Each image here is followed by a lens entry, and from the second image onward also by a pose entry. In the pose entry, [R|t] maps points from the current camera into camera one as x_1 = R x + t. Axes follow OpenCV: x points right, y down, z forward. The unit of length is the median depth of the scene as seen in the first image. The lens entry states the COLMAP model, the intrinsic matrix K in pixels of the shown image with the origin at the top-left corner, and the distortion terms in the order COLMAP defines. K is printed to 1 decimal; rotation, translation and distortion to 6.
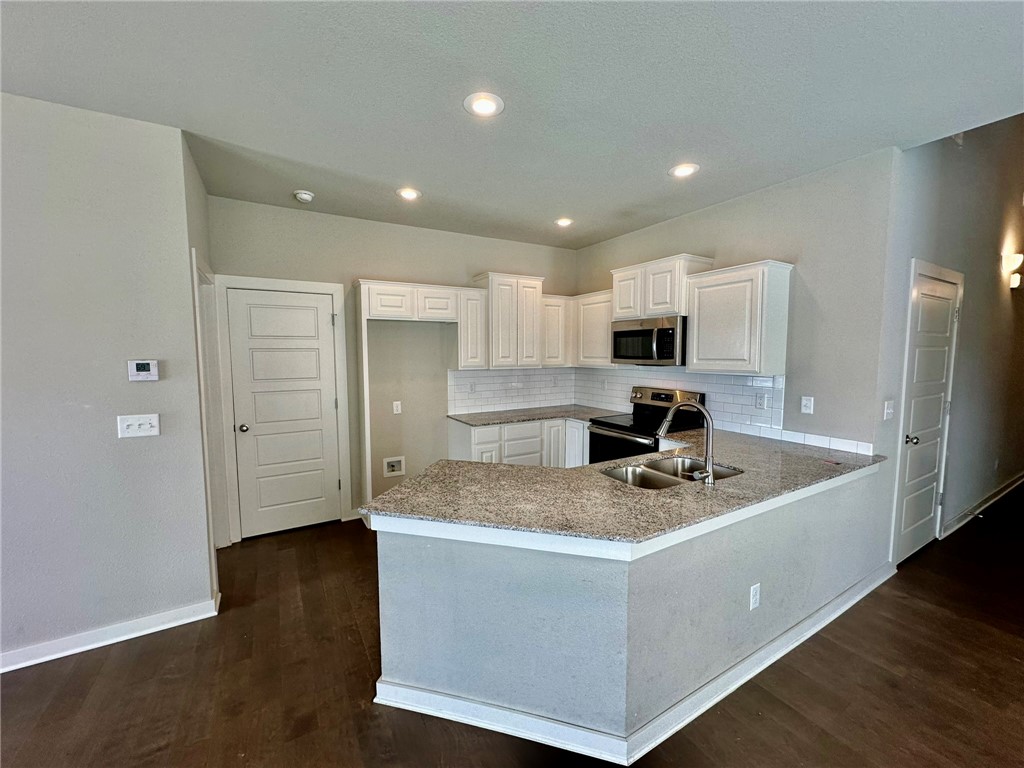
lens RADIAL K [[409.7, 0, 510.6], [0, 409.7, 384.0], [0, 0, 1]] dist [-0.003218, 0.000200]
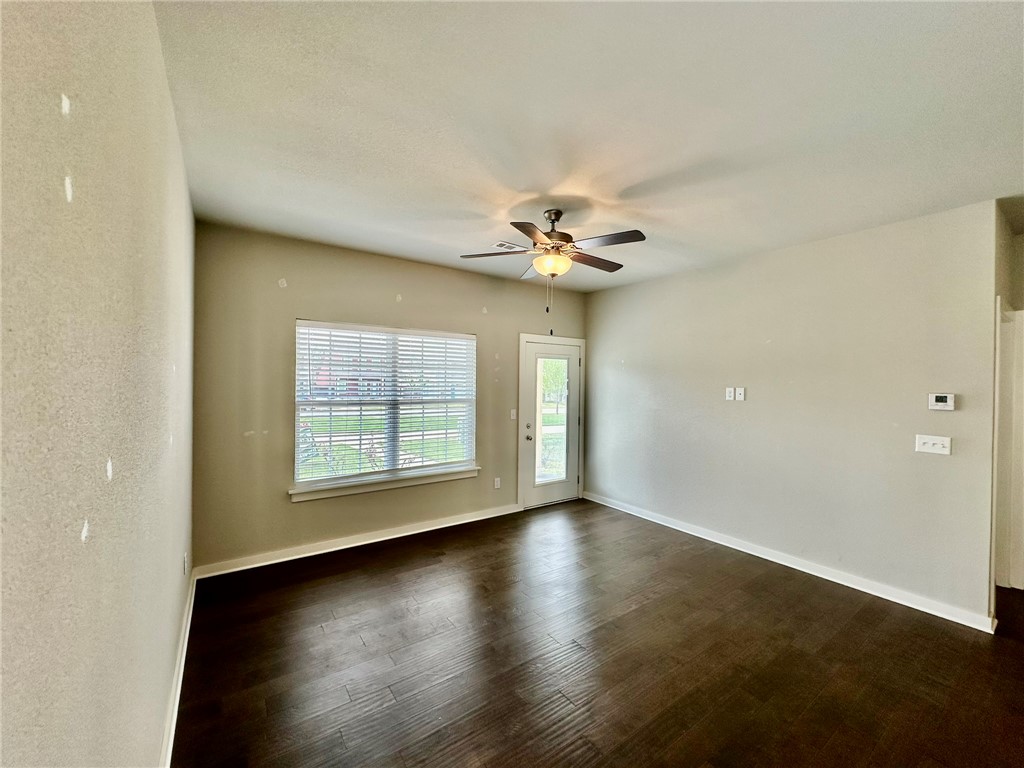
lens RADIAL K [[418.2, 0, 516.7], [0, 418.2, 384.5], [0, 0, 1]] dist [0.000386, 0.000236]
pose [[0.076736, 0.017963, -0.996890, 0.195772], [-0.086596, 0.996180, 0.011285, 0.008889], [0.993284, 0.085460, 0.077999, -0.276297]]
